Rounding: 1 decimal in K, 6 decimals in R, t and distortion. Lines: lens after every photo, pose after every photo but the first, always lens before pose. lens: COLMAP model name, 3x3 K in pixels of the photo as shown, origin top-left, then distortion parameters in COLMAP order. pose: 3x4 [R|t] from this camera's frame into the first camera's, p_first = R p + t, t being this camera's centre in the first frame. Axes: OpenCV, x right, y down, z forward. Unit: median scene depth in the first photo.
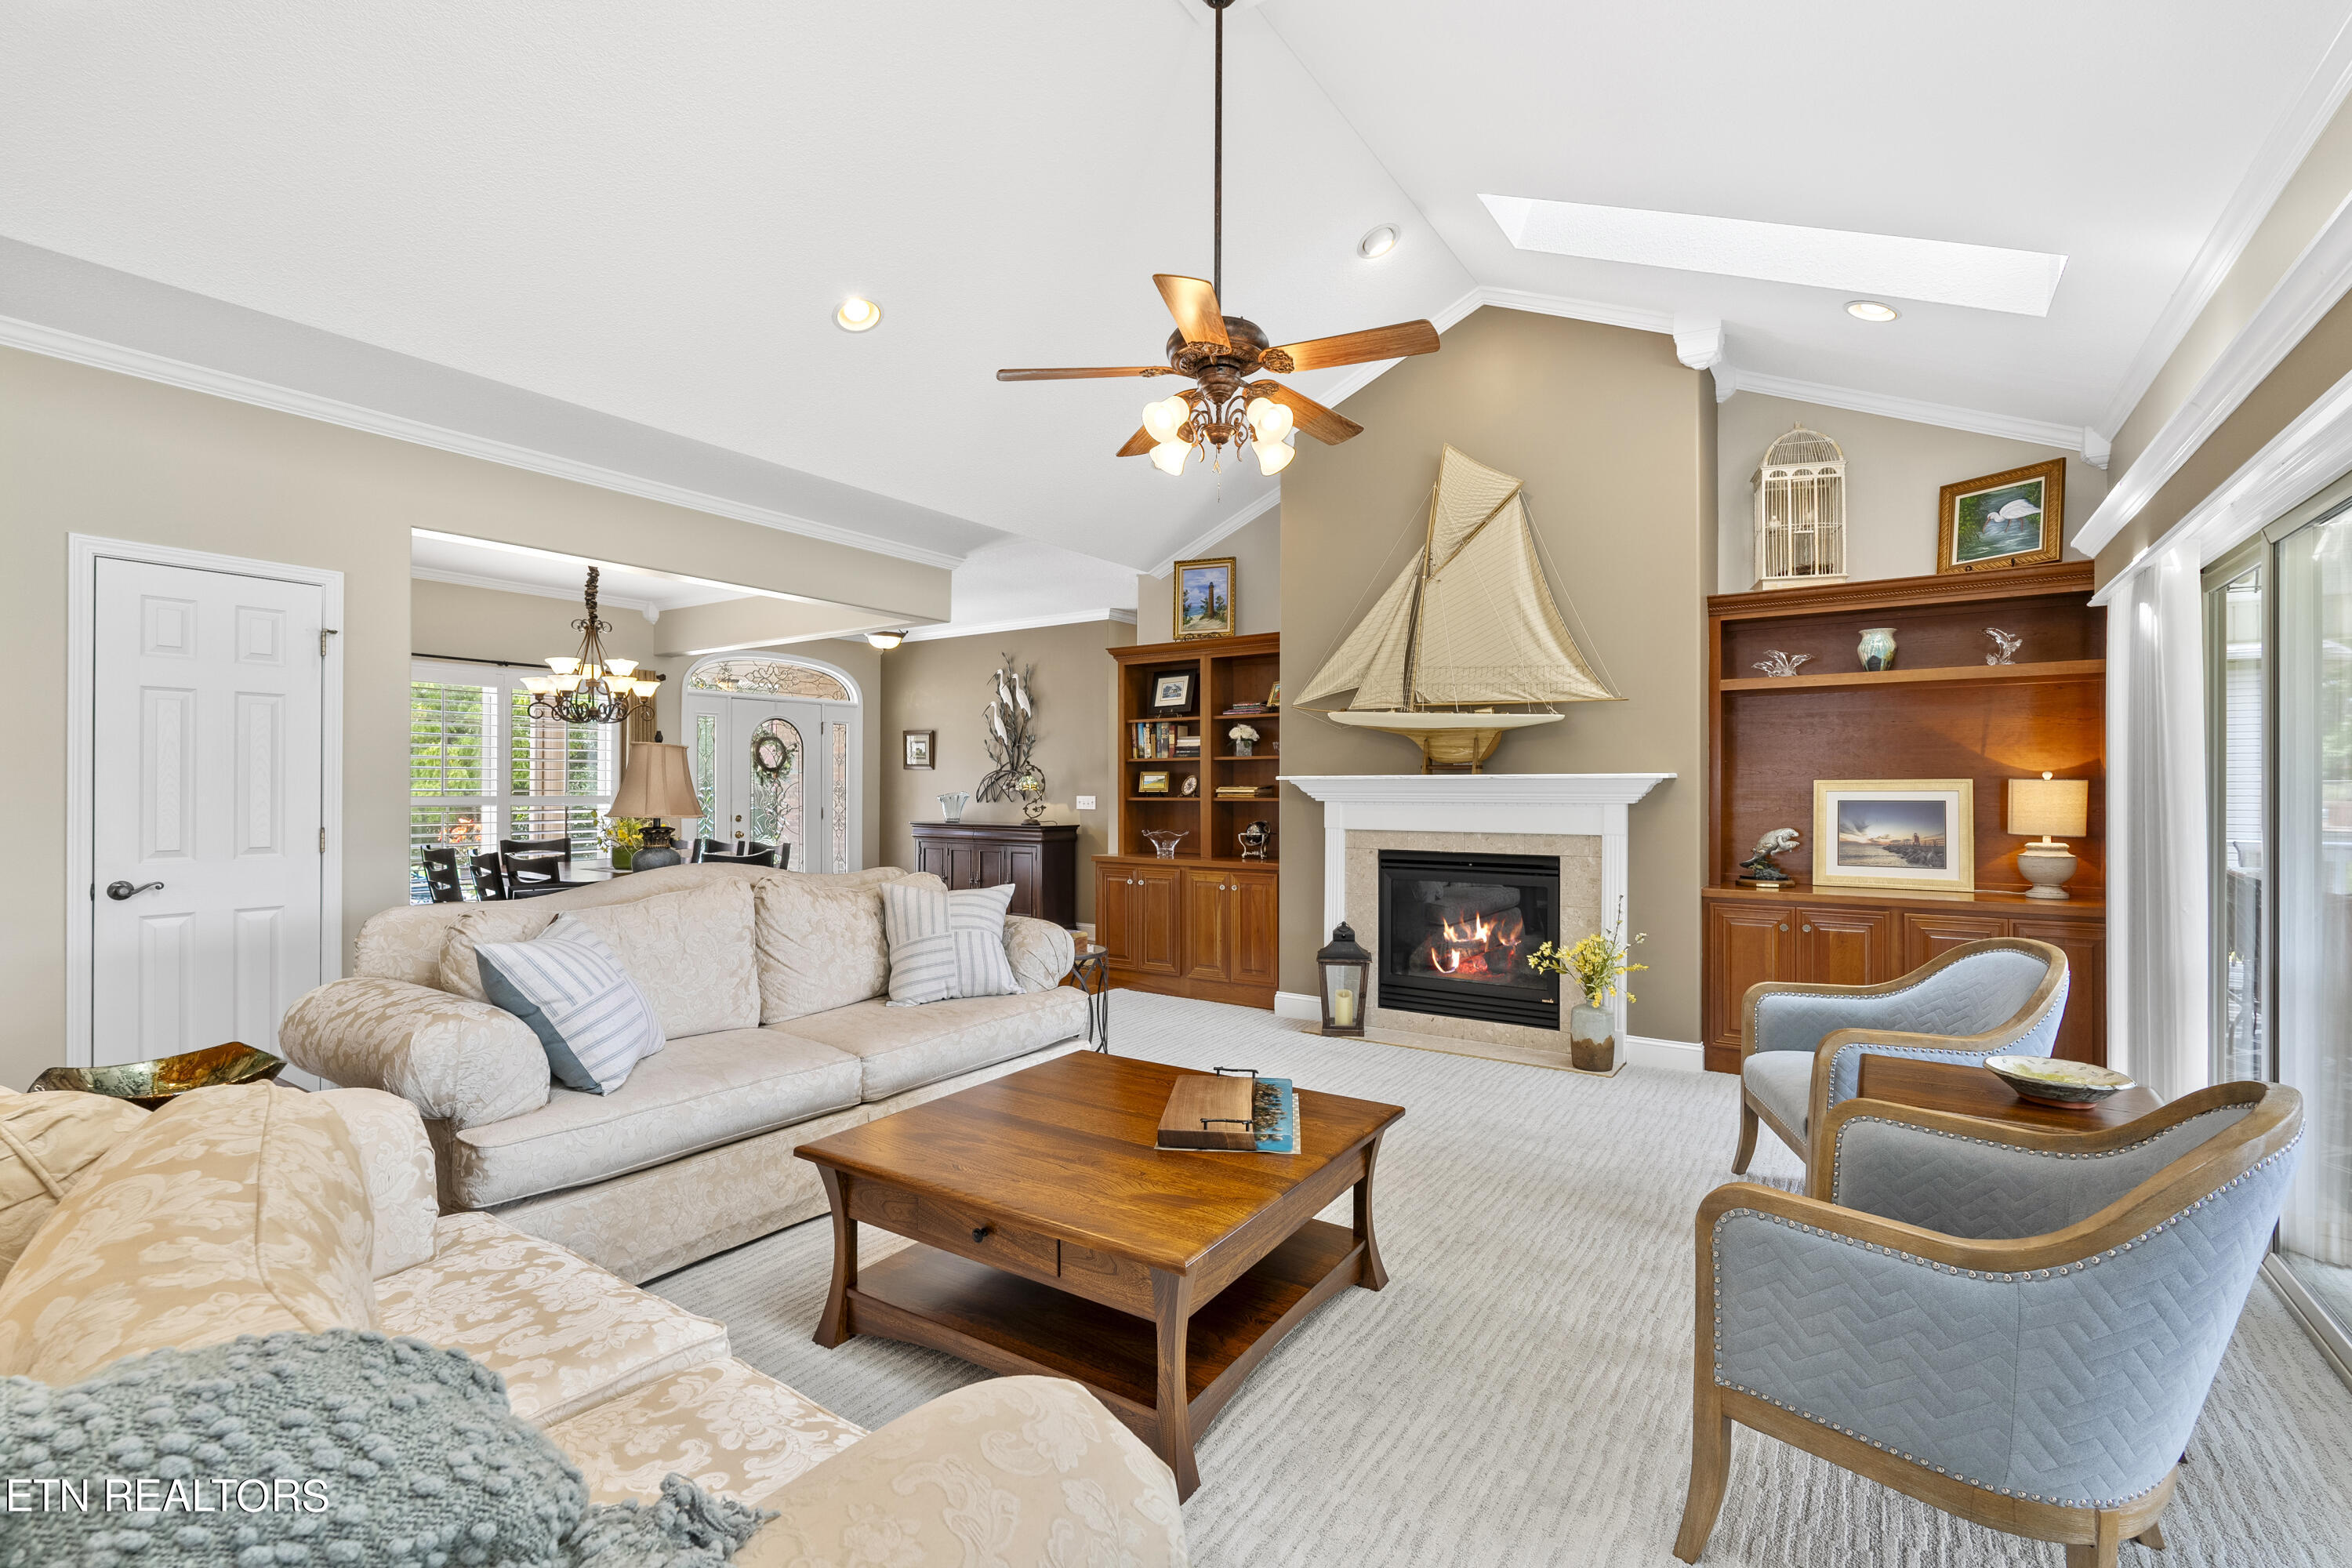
lens RADIAL K [[1037.8, 0, 1180.0], [0, 1037.8, 778.1], [0, 0, 1]] dist [-0.001784, -0.000292]
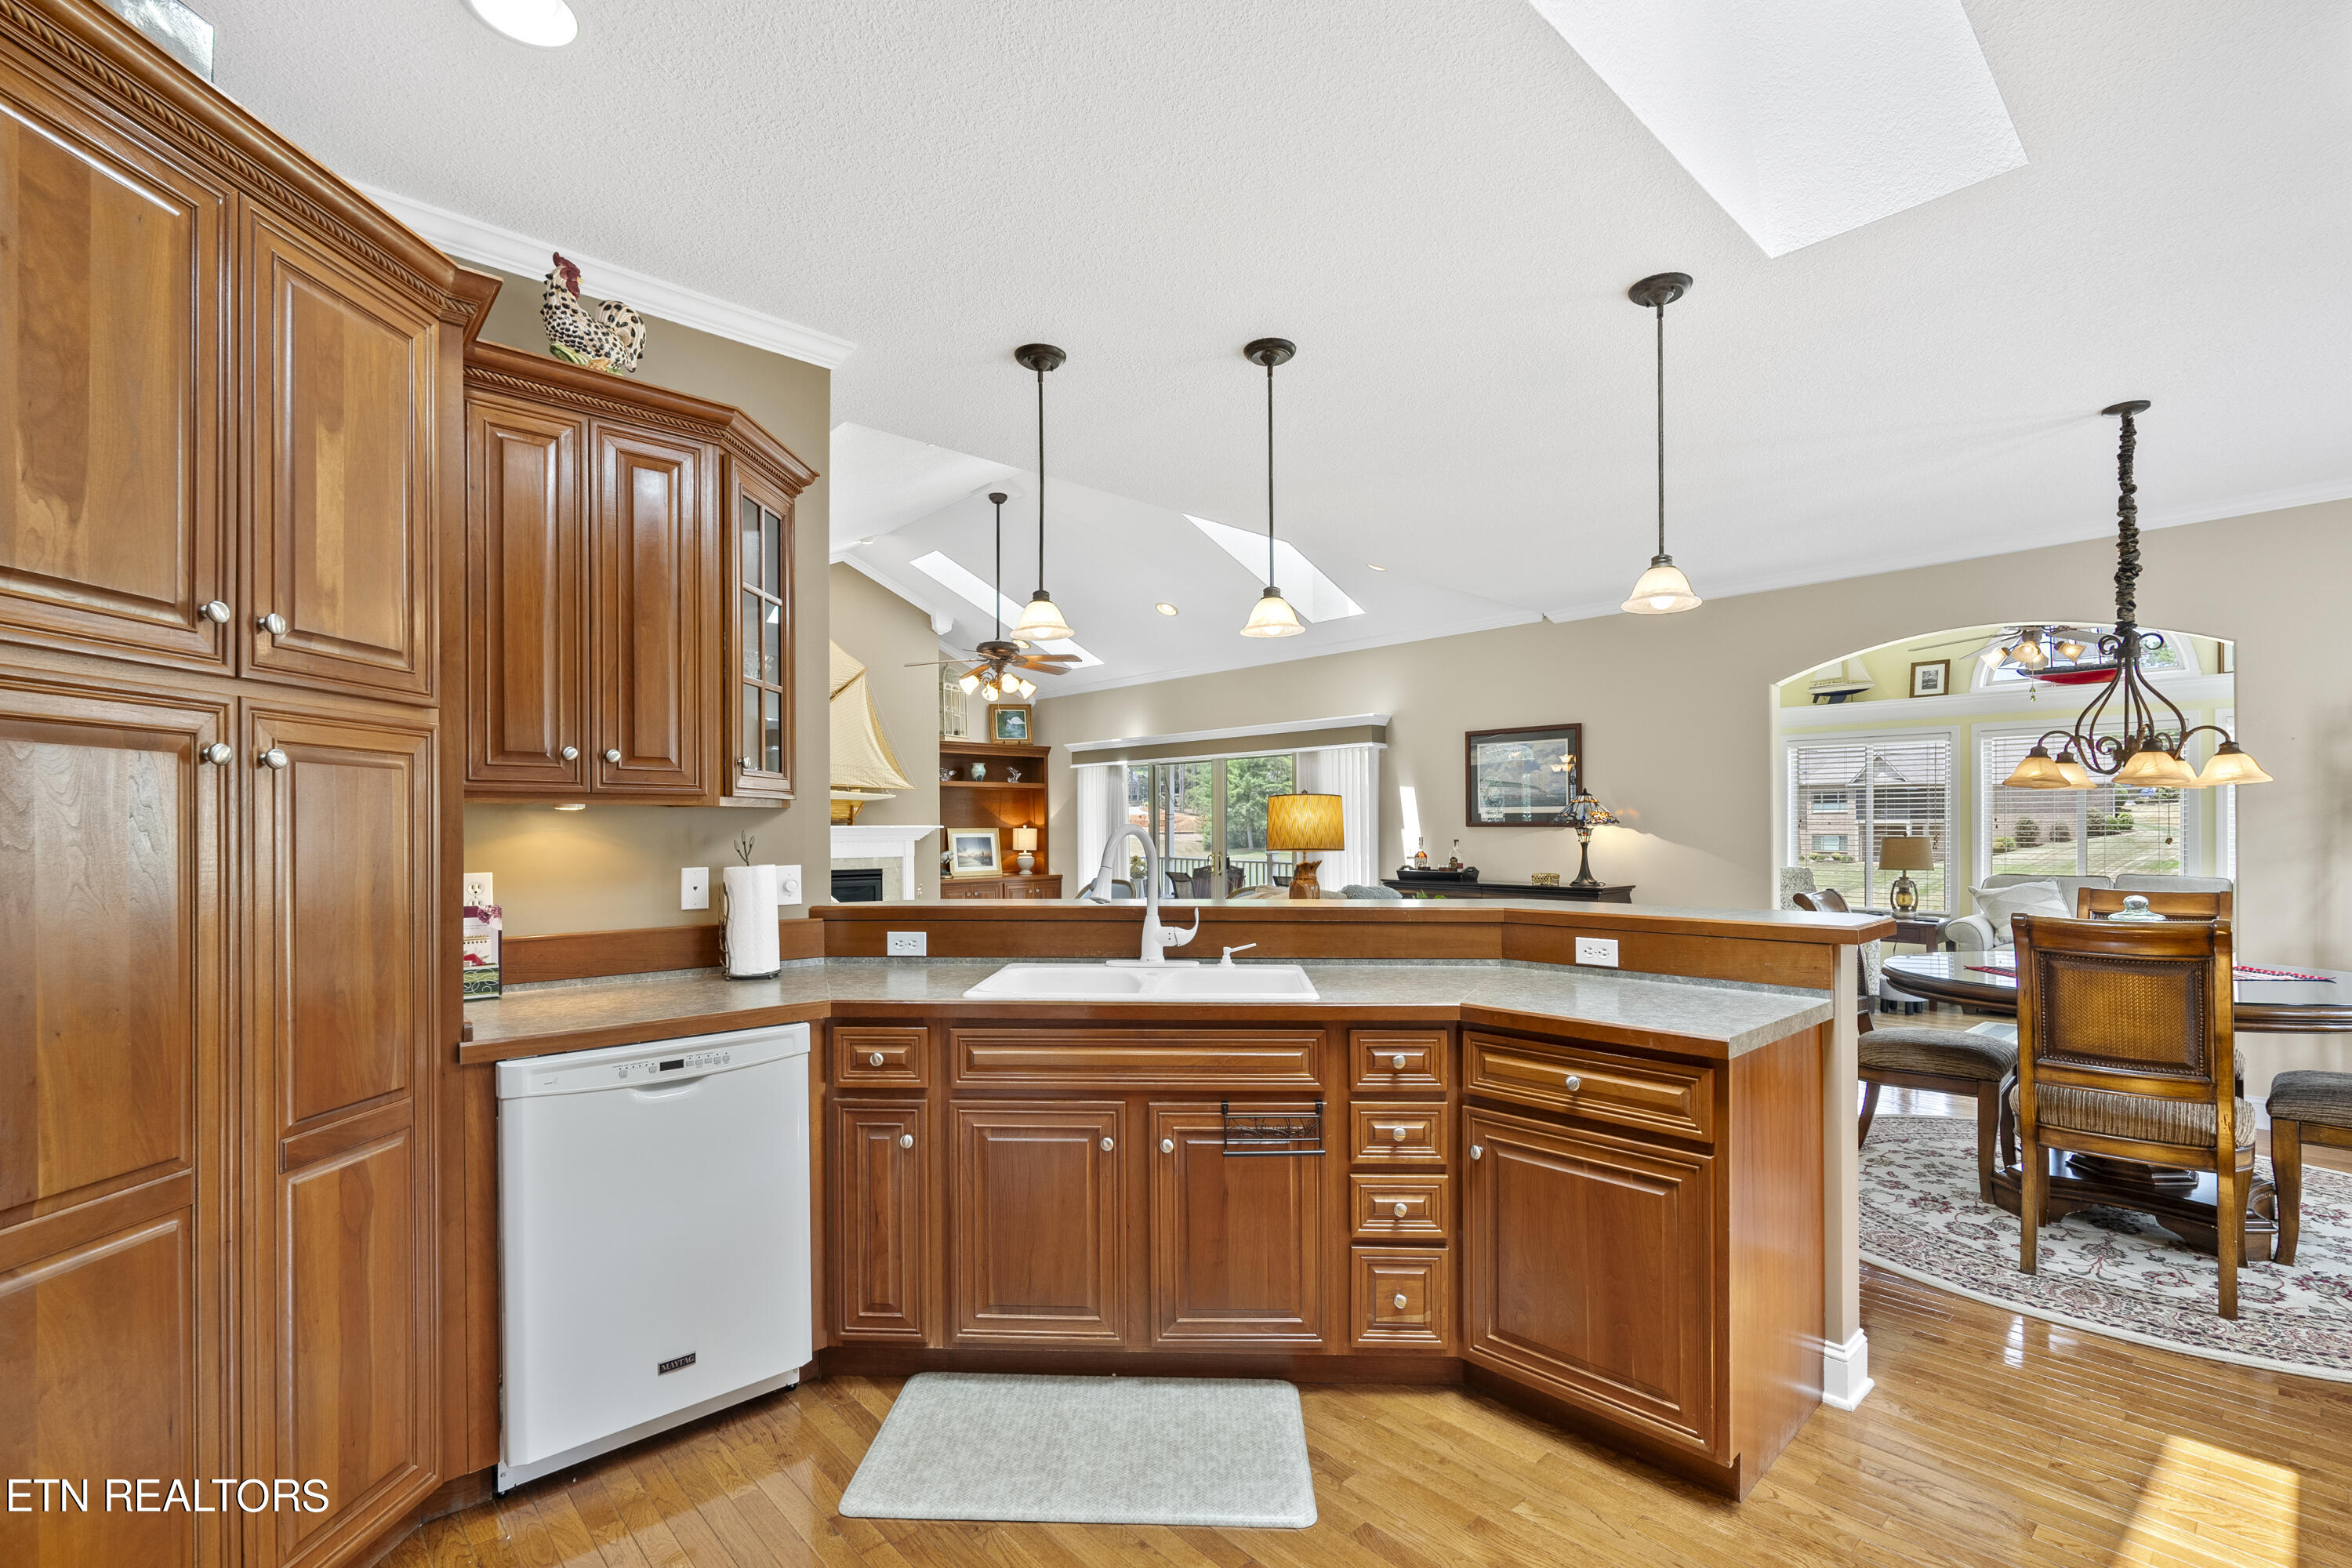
lens RADIAL K [[1045.8, 0, 1170.2], [0, 1045.8, 834.3], [0, 0, 1]] dist [0.000960, 0.000078]
pose [[0.241707, -0.006238, 0.970329, -1.491877], [-0.004310, 0.999963, 0.007502, -0.004782], [-0.970340, -0.005996, 0.241671, 0.023415]]
